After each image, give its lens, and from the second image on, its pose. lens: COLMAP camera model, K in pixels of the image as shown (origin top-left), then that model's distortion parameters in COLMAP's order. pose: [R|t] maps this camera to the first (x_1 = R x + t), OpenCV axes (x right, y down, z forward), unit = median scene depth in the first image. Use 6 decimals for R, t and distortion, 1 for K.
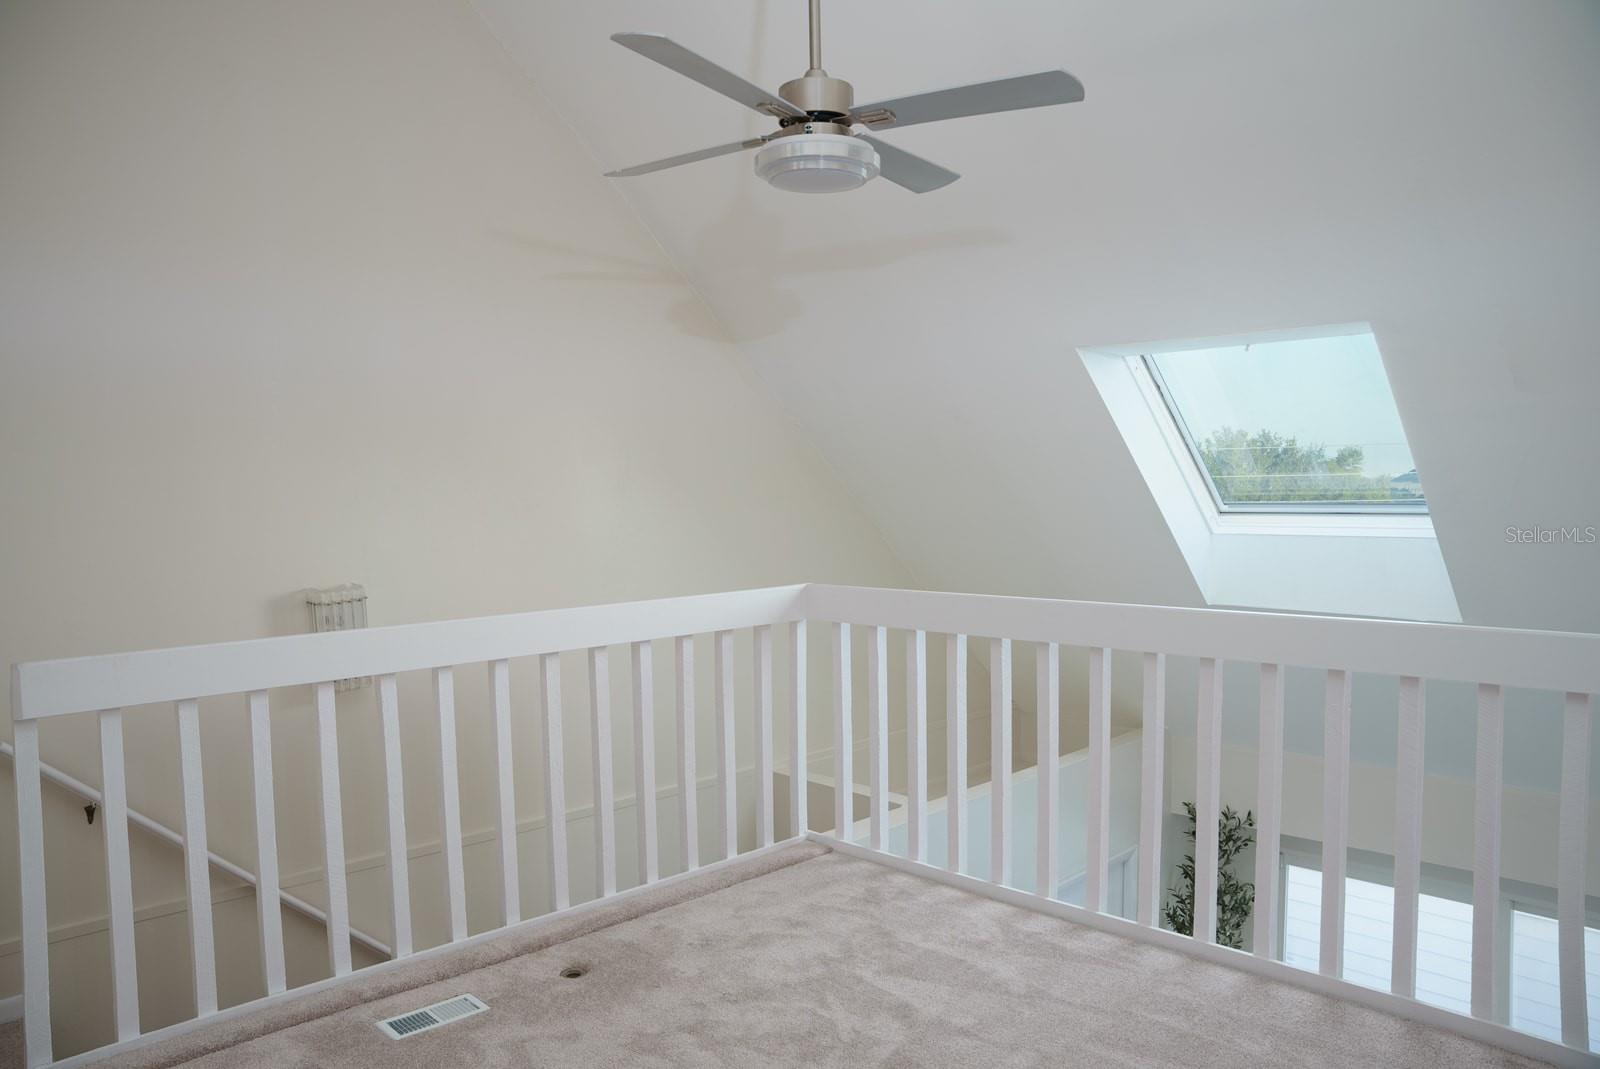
lens RADIAL K [[1110.7, 0, 800.0], [0, 1110.7, 534.5], [0, 0, 1]] dist [-0.043852, 0.000801]
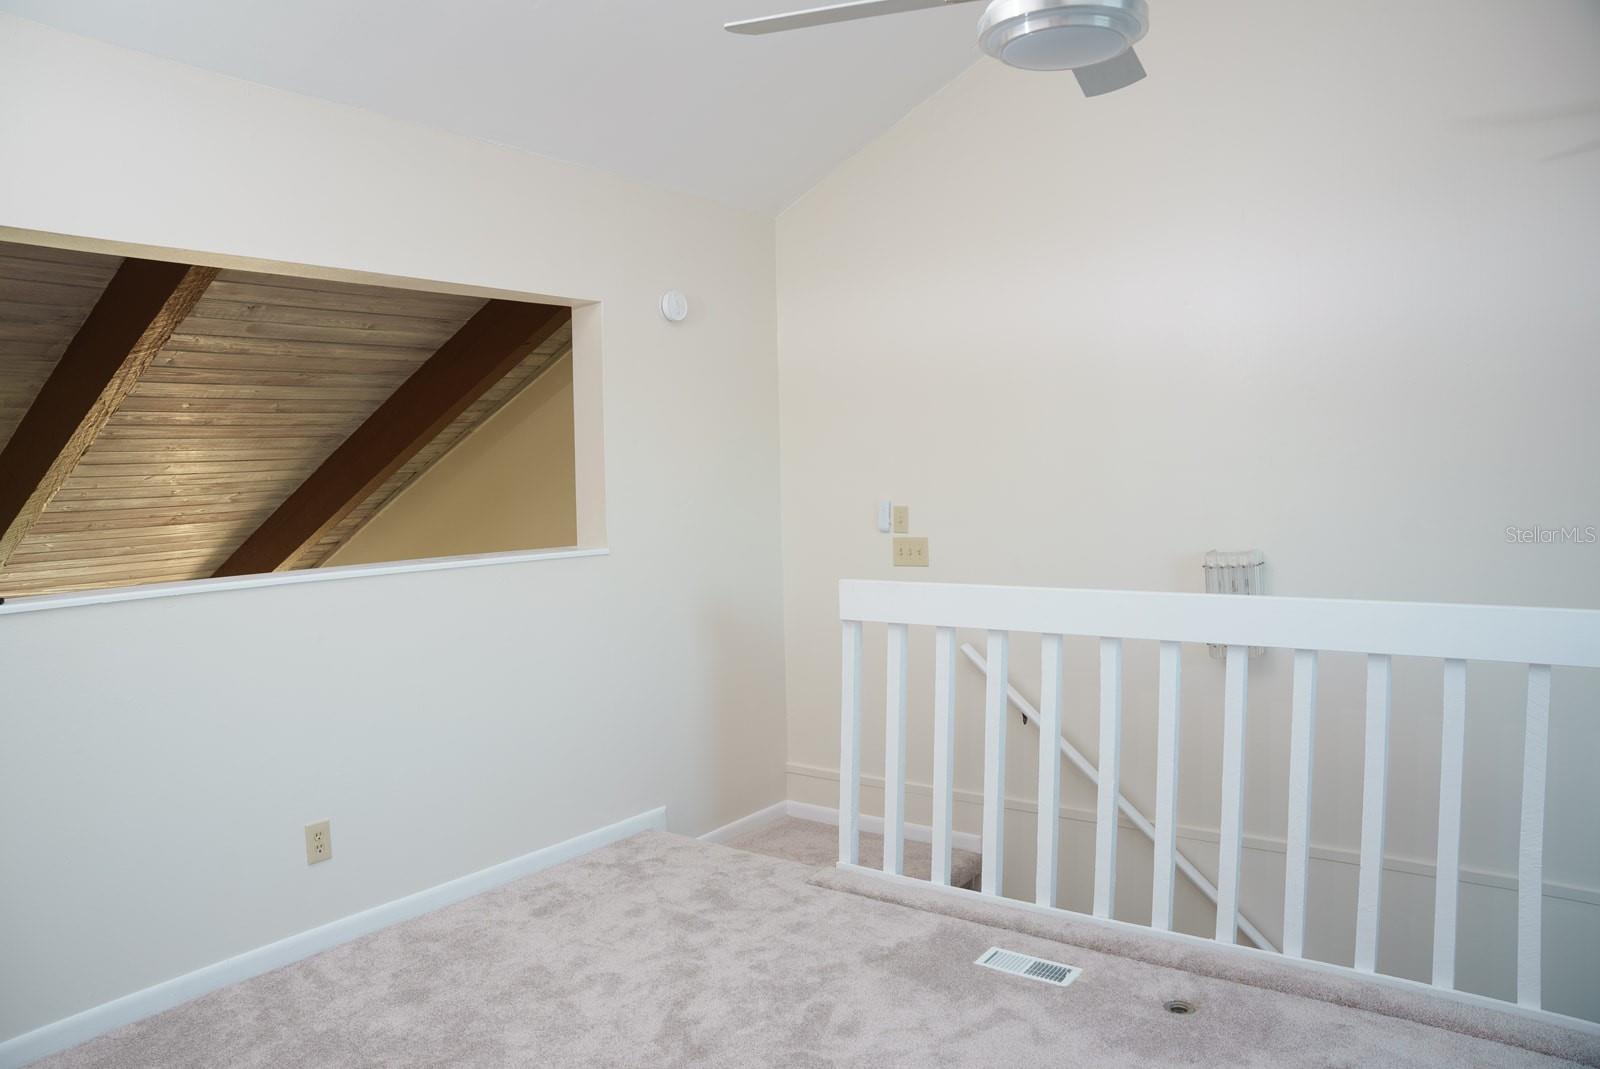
lens RADIAL K [[1154.9, 0, 800.0], [0, 1154.9, 534.5], [0, 0, 1]] dist [-0.170048, 0.130488]
pose [[0.166417, 0.069258, -0.983620, 0.550215], [-0.017928, 0.997578, 0.067207, -0.028447], [0.985893, 0.006450, 0.167255, 0.520780]]
